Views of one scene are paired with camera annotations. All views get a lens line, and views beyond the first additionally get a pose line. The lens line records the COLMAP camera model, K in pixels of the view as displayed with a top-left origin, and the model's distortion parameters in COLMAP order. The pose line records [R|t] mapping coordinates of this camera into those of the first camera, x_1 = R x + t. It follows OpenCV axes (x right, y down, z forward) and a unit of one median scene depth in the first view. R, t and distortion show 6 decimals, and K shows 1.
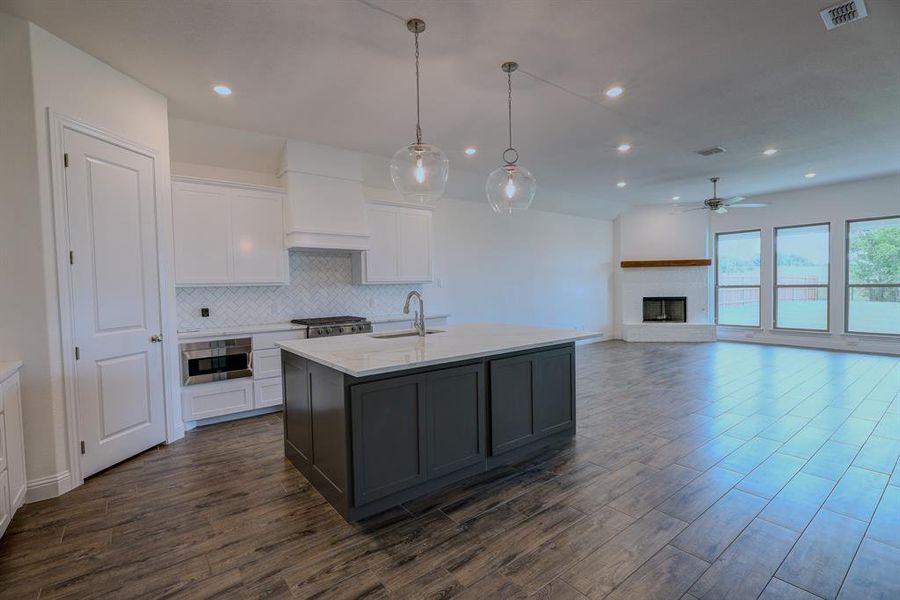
lens RADIAL K [[412.0, 0, 450.0], [0, 412.0, 297.9], [0, 0, 1]] dist [-0.002599, 0.000821]
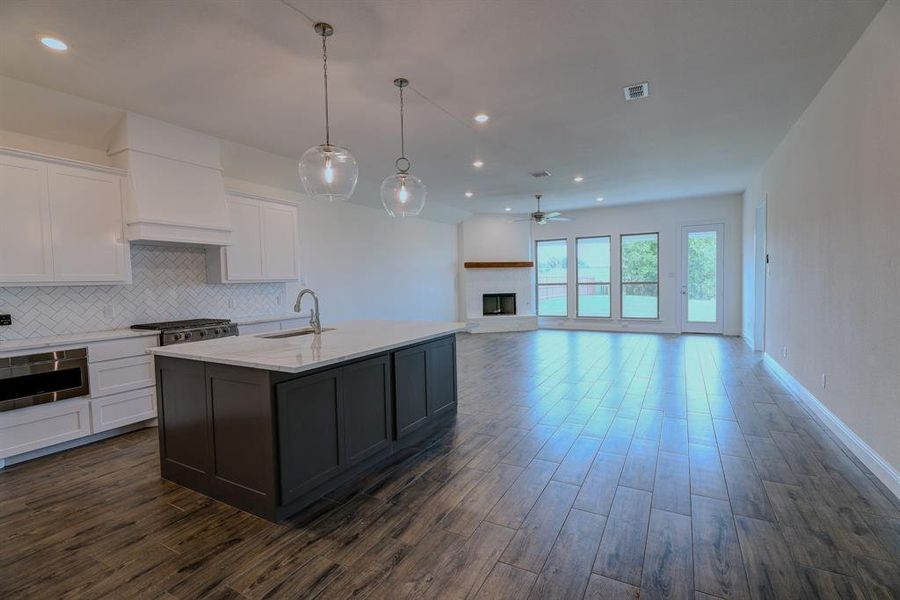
lens RADIAL K [[412.0, 0, 450.0], [0, 412.0, 297.9], [0, 0, 1]] dist [-0.002599, 0.000821]
pose [[0.921537, -0.017010, 0.387917, -0.160839], [0.016240, 0.999854, 0.005262, 0.004743], [-0.387950, 0.001451, 0.921679, -0.050709]]
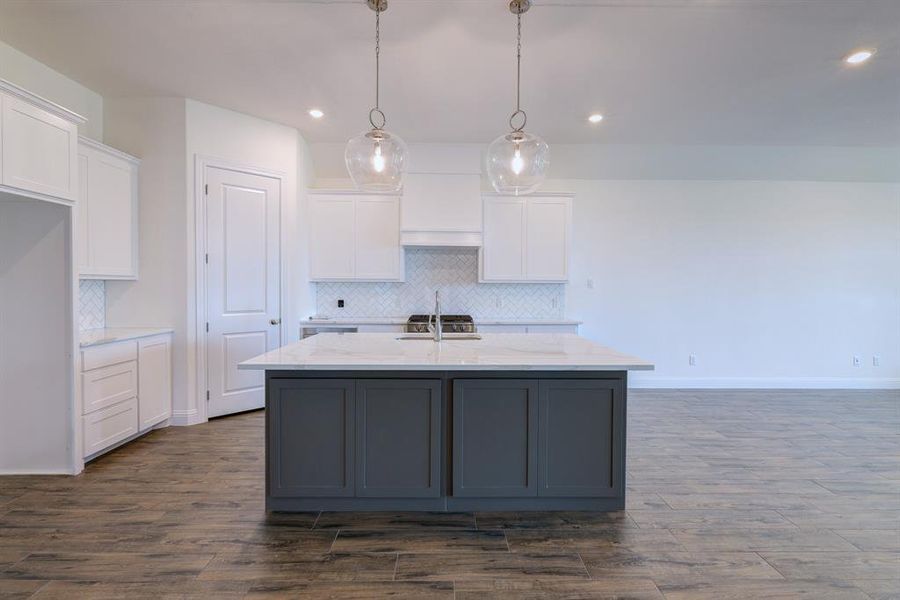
lens RADIAL K [[432.1, 0, 452.6], [0, 432.1, 292.5], [0, 0, 1]] dist [-0.000872, 0.000155]
pose [[0.799045, 0.035249, -0.600237, 0.524587], [-0.041843, 0.999120, 0.002971, -0.017502], [0.599814, 0.022741, 0.799817, 0.271288]]
